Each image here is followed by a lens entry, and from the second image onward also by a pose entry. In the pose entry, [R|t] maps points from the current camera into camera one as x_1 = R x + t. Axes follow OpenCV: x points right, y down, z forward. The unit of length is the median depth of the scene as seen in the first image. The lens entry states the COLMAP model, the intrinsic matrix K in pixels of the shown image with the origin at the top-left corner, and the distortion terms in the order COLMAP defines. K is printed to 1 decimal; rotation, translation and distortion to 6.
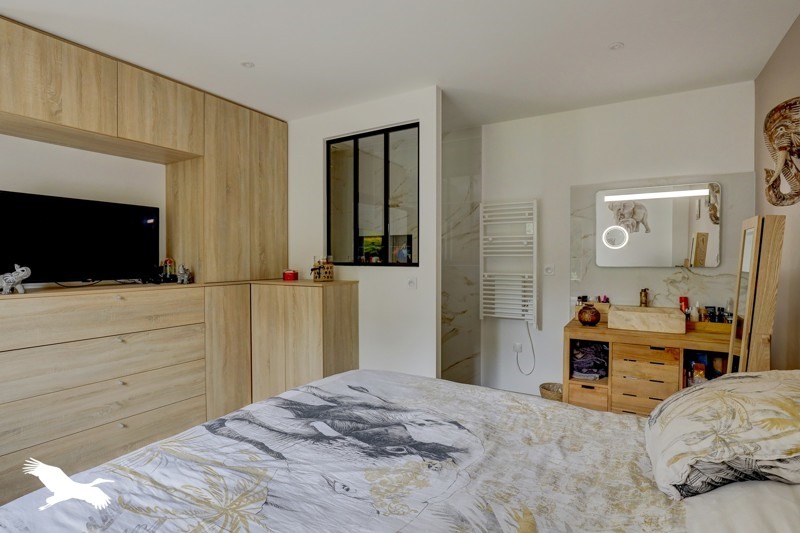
lens RADIAL K [[410.8, 0, 410.4], [0, 410.8, 270.1], [0, 0, 1]] dist [-0.022619, 0.006174]
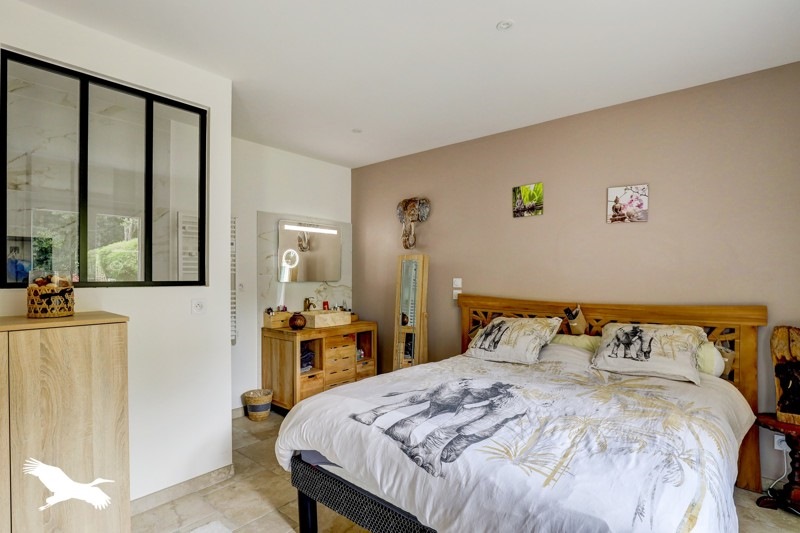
lens RADIAL K [[410.8, 0, 410.4], [0, 410.8, 270.1], [0, 0, 1]] dist [-0.022619, 0.006174]
pose [[0.129309, 0.013639, 0.991511, -1.438692], [0.026092, 0.999512, -0.017152, -0.026350], [-0.991261, 0.028088, 0.128890, 0.952896]]
